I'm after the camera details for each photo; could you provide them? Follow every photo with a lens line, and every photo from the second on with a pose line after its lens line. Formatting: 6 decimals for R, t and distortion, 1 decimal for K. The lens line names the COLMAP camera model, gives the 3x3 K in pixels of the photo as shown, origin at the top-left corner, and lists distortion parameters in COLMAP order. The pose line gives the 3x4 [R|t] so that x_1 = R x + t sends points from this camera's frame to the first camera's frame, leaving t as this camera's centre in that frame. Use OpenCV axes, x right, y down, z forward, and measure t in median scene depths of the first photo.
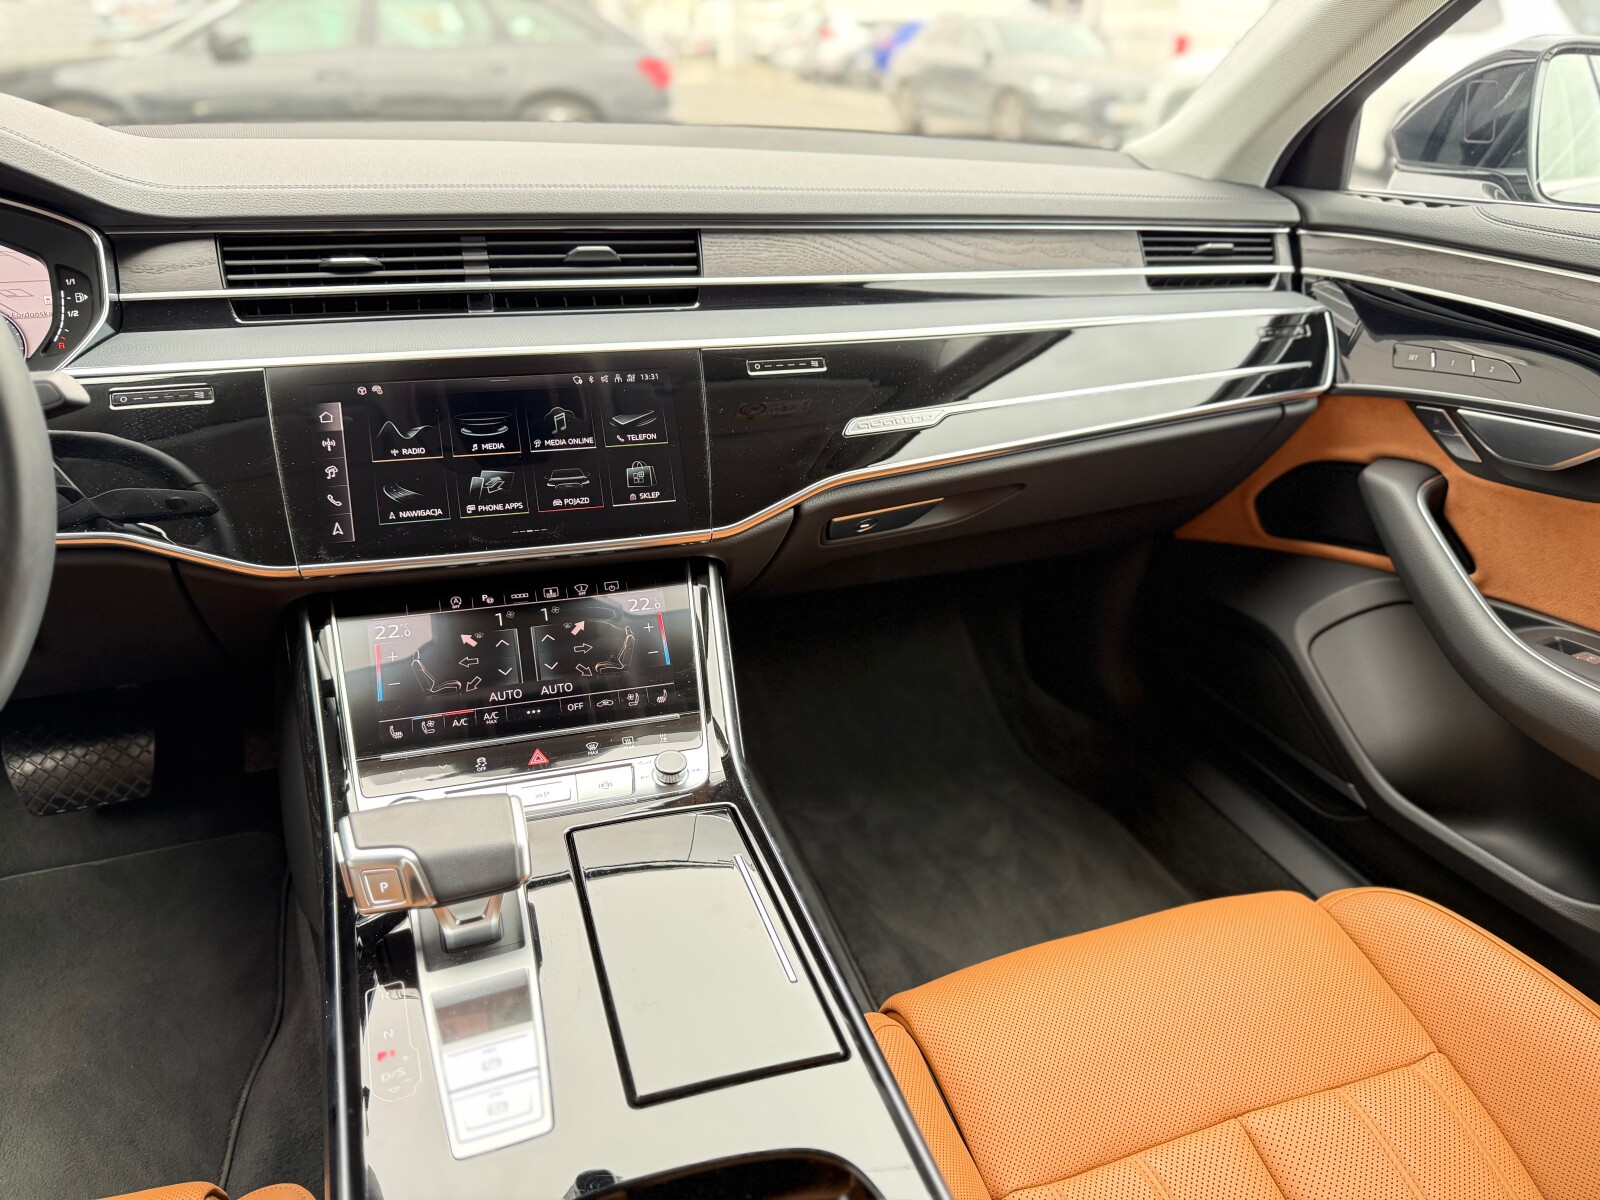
lens RADIAL K [[1115.5, 0, 807.1], [0, 1115.5, 615.5], [0, 0, 1]] dist [0.057531, -0.098571]
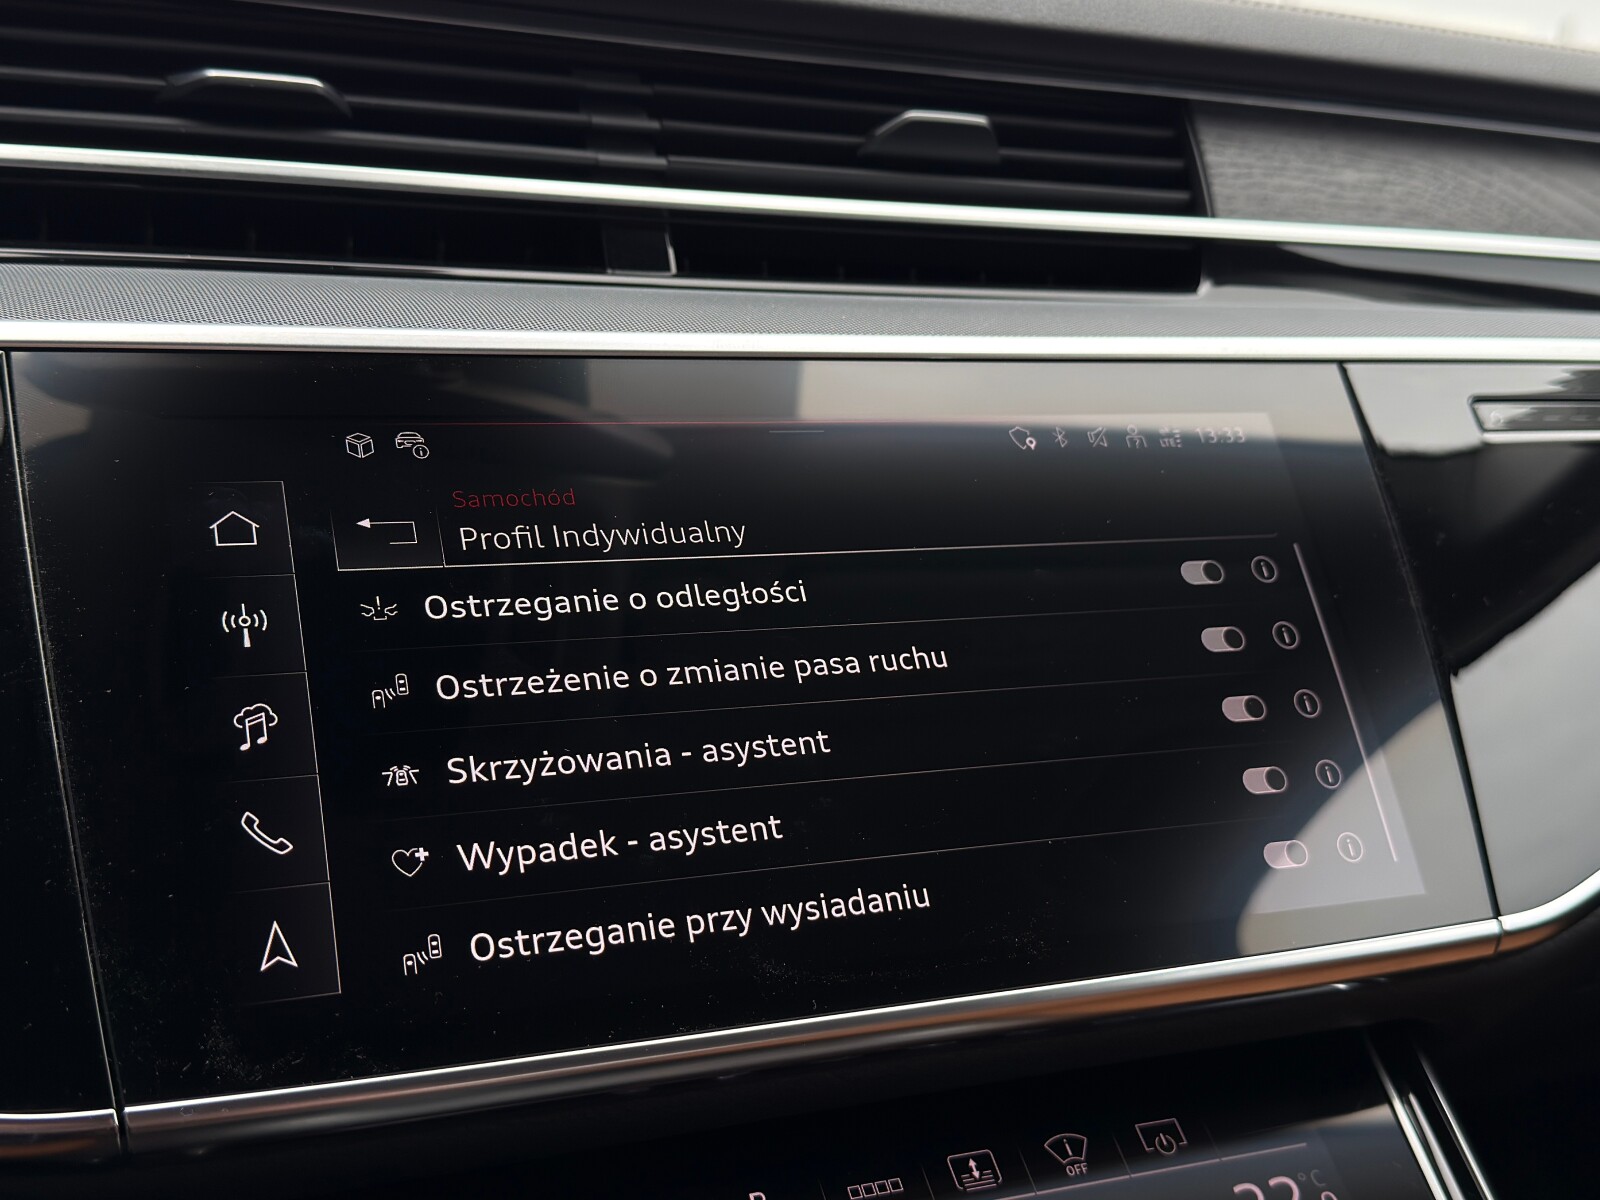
lens RADIAL K [[1934.8, 0, 785.7], [0, 1934.8, 636.6], [0, 0, 1]] dist [-0.010514, 0.000000]
pose [[0.993857, -0.020025, 0.108844, -0.333637], [0.048960, 0.961574, -0.270147, -0.019999], [-0.099252, 0.273816, 0.956647, 0.530063]]
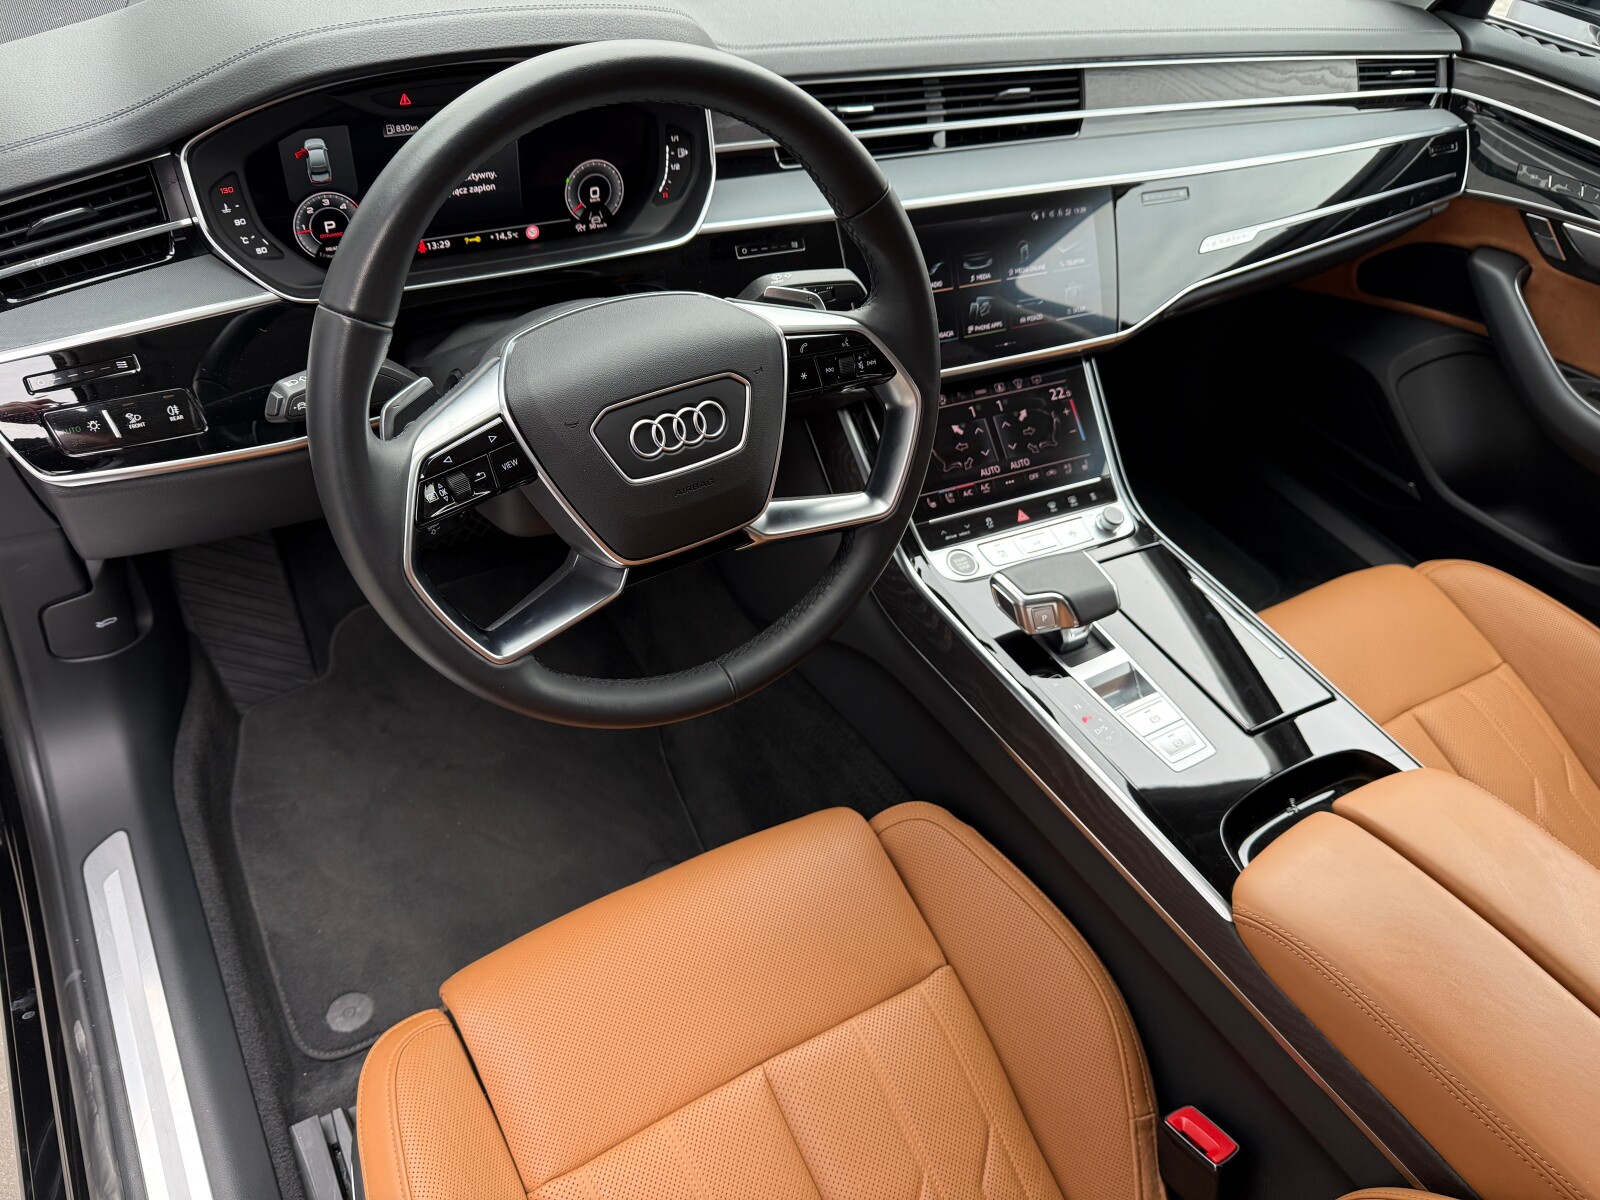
lens RADIAL K [[1115.5, 0, 794.2], [0, 1115.5, 607.8], [0, 0, 1]] dist [0.057531, -0.098571]
pose [[0.979491, -0.061216, 0.191963, -0.756725], [-0.000059, 0.952643, 0.304091, -0.179551], [-0.201488, -0.297866, 0.933102, -0.269098]]
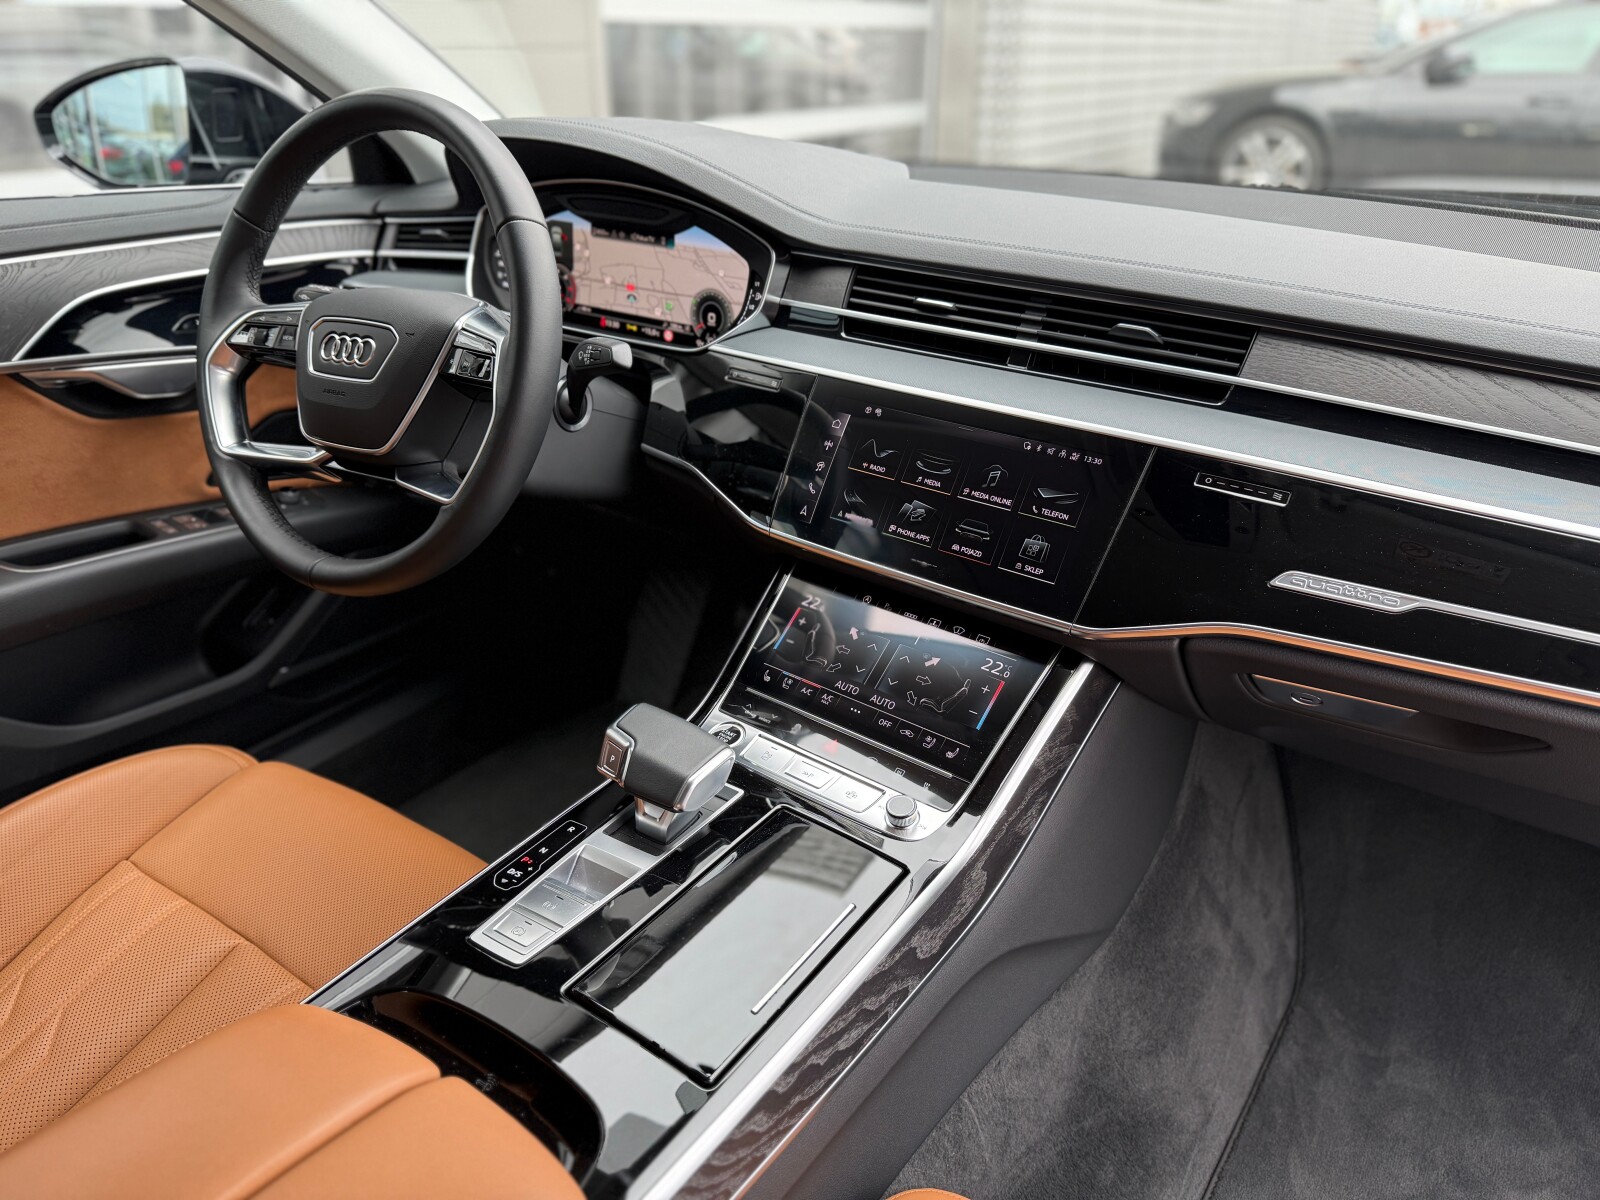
lens RADIAL K [[1115.5, 0, 805.7], [0, 1115.5, 615.7], [0, 0, 1]] dist [0.057531, -0.098571]
pose [[0.578460, 0.358671, -0.732625, 0.505479], [-0.365438, 0.916919, 0.160357, -0.160236], [0.729273, 0.174969, 0.661473, 0.193190]]
